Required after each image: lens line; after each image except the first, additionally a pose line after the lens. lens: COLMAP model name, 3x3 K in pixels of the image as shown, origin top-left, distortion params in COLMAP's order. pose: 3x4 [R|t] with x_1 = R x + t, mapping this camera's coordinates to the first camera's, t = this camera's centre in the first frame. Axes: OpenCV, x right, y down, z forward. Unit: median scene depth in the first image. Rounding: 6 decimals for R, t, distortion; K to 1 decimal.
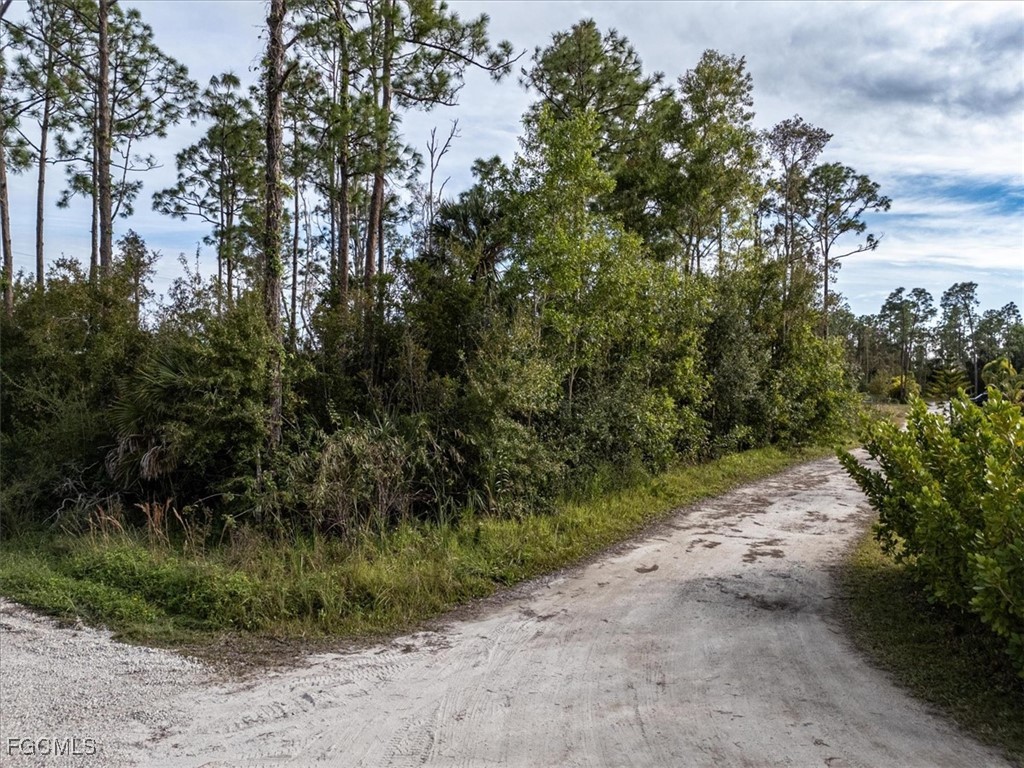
lens RADIAL K [[751.5, 0, 500.6], [0, 751.5, 378.9], [0, 0, 1]] dist [0.065241, -0.062788]
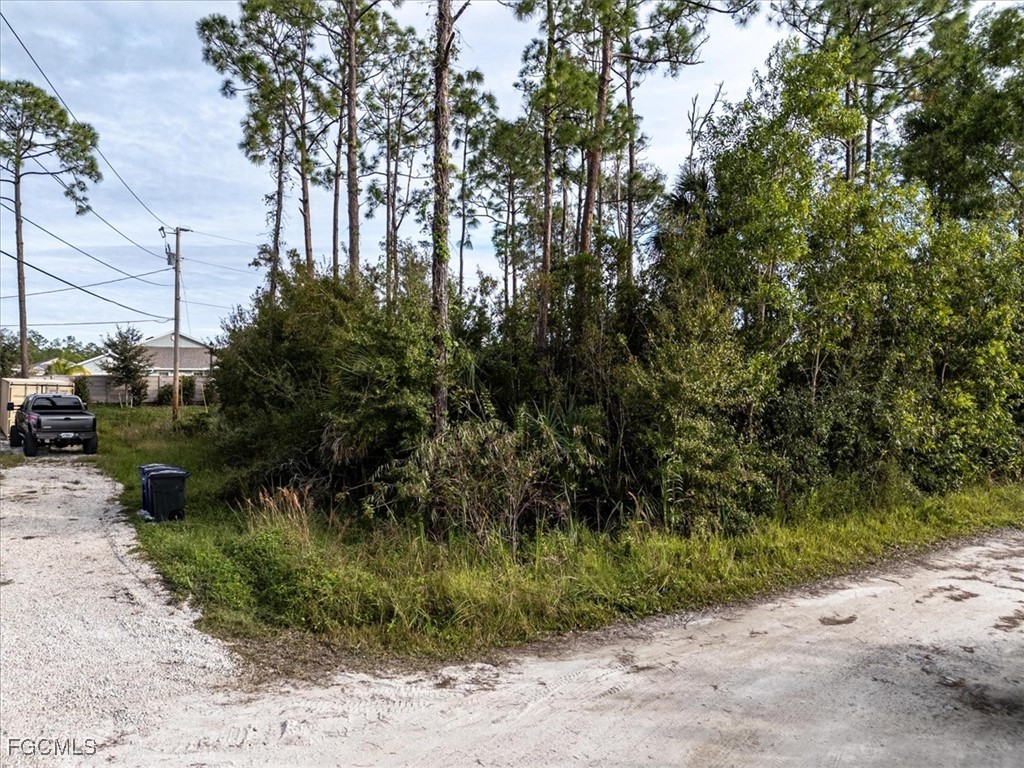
lens RADIAL K [[751.5, 0, 500.6], [0, 751.5, 378.9], [0, 0, 1]] dist [0.065241, -0.062788]
pose [[0.915134, 0.005944, -0.403105, 0.220076], [-0.002220, 0.999950, 0.009705, 0.007137], [0.403143, -0.007986, 0.915102, 0.204788]]
